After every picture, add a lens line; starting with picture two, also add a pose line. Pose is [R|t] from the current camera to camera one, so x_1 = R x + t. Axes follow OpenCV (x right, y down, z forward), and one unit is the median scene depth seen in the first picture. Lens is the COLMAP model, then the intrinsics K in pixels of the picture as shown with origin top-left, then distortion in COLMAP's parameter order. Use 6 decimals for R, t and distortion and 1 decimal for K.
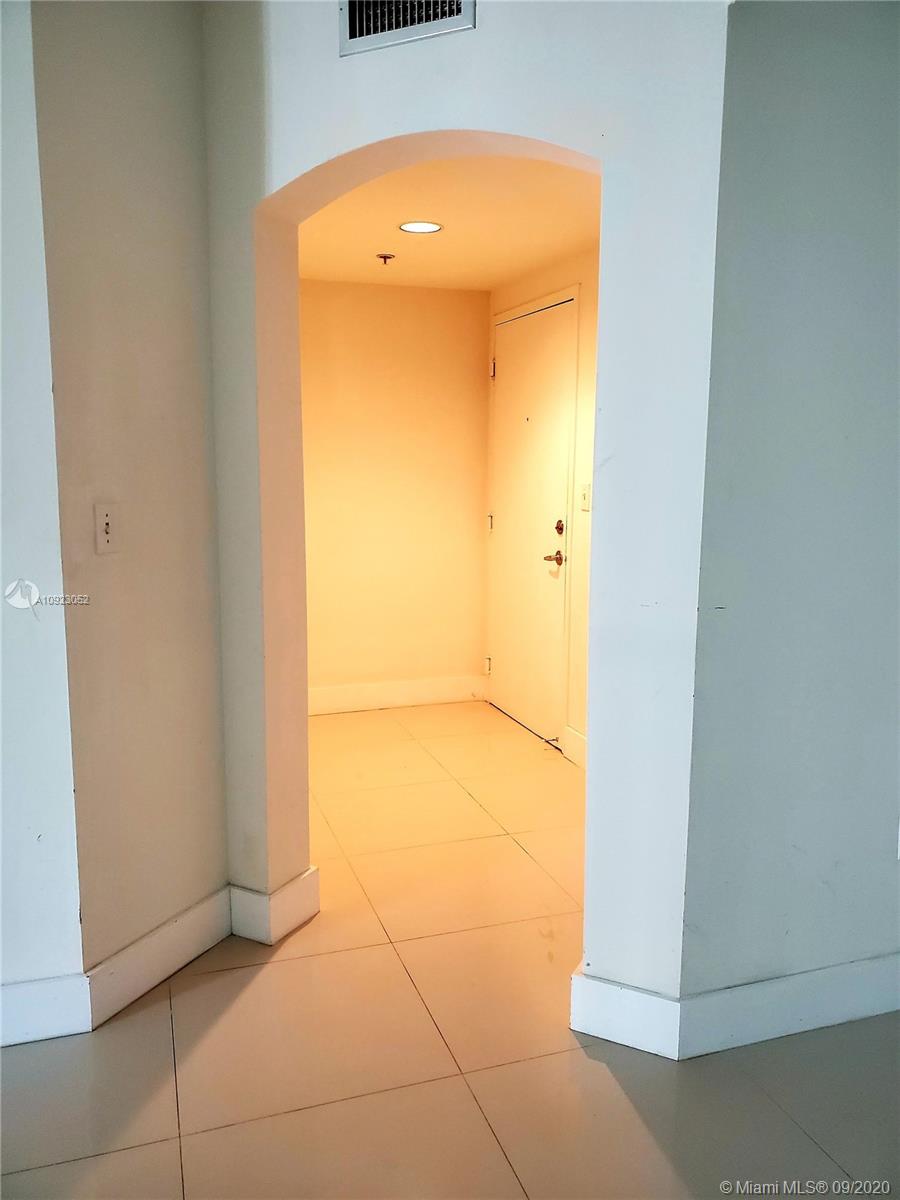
lens RADIAL K [[942.2, 0, 451.7], [0, 942.2, 600.6], [0, 0, 1]] dist [0.021715, -0.005436]
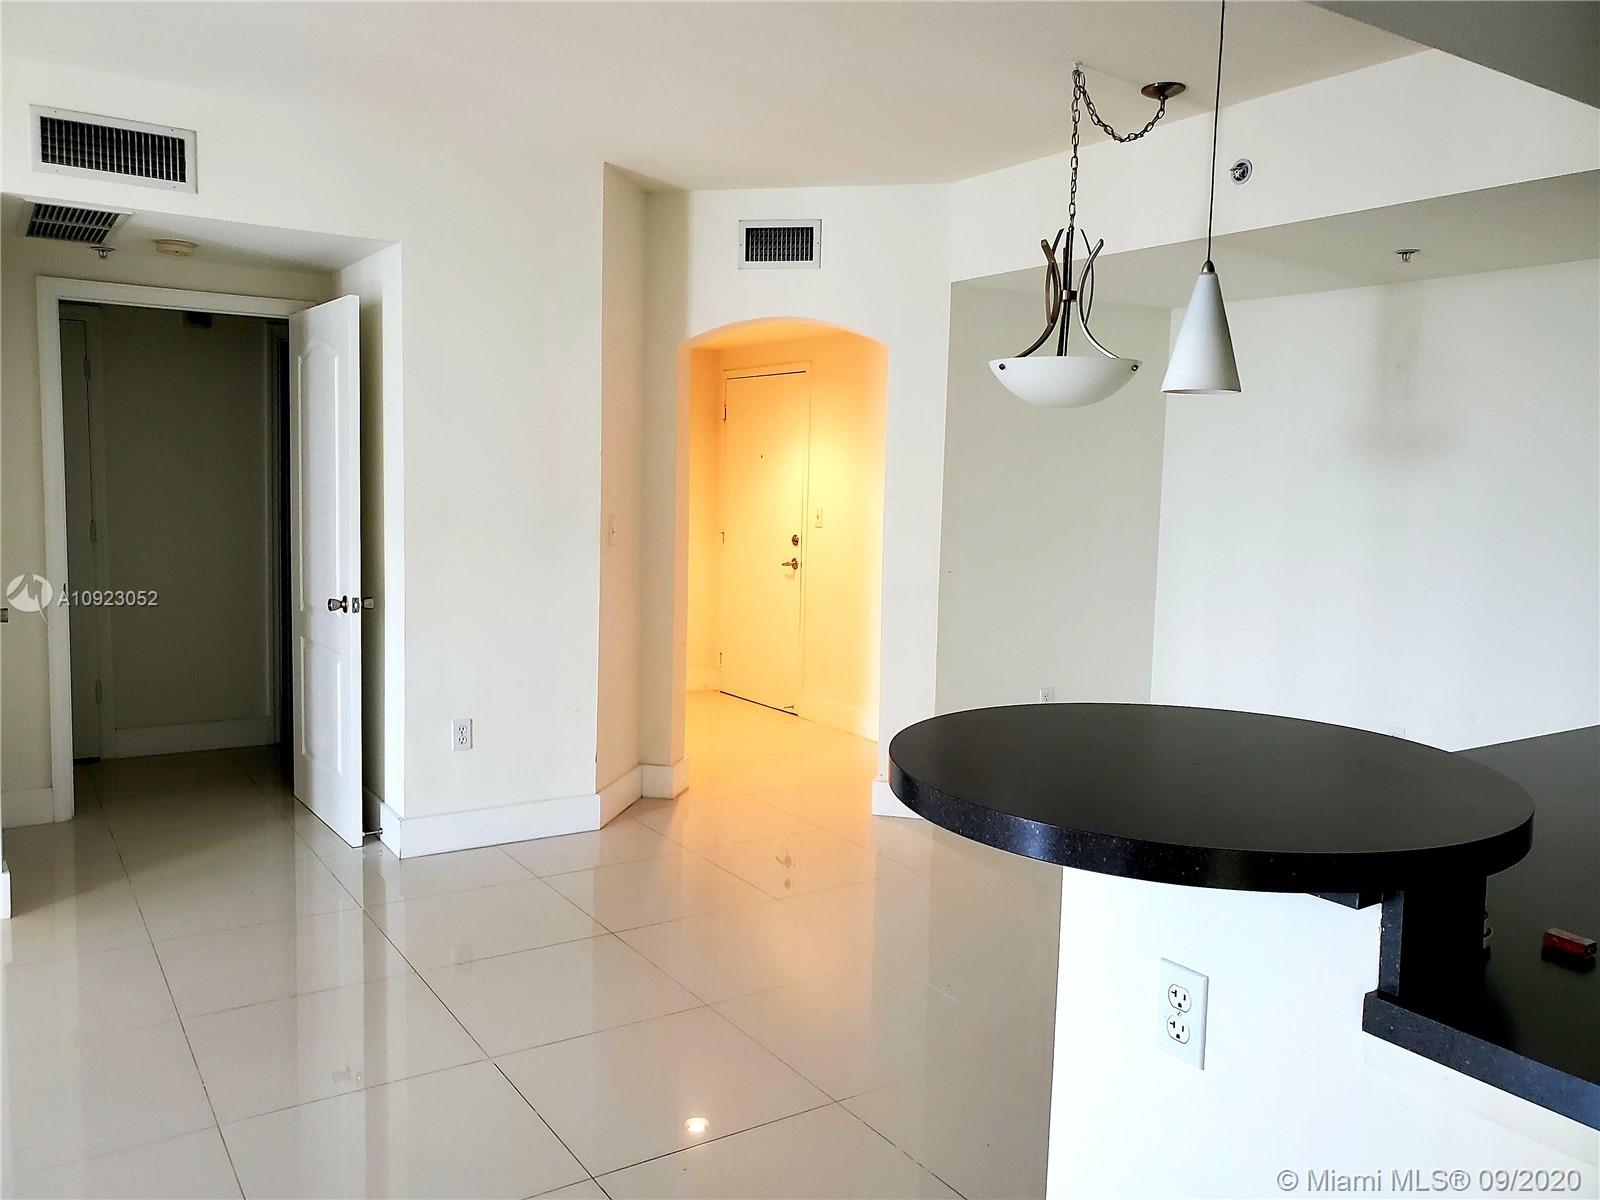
lens RADIAL K [[1256.3, 0, 797.6], [0, 1256.3, 598.1], [0, 0, 1]] dist [0.021715, -0.005436]
pose [[0.966799, -0.008661, 0.255393, -0.508926], [0.022042, 0.998527, -0.049579, 0.137668], [-0.254587, 0.053562, 0.965565, -1.057675]]
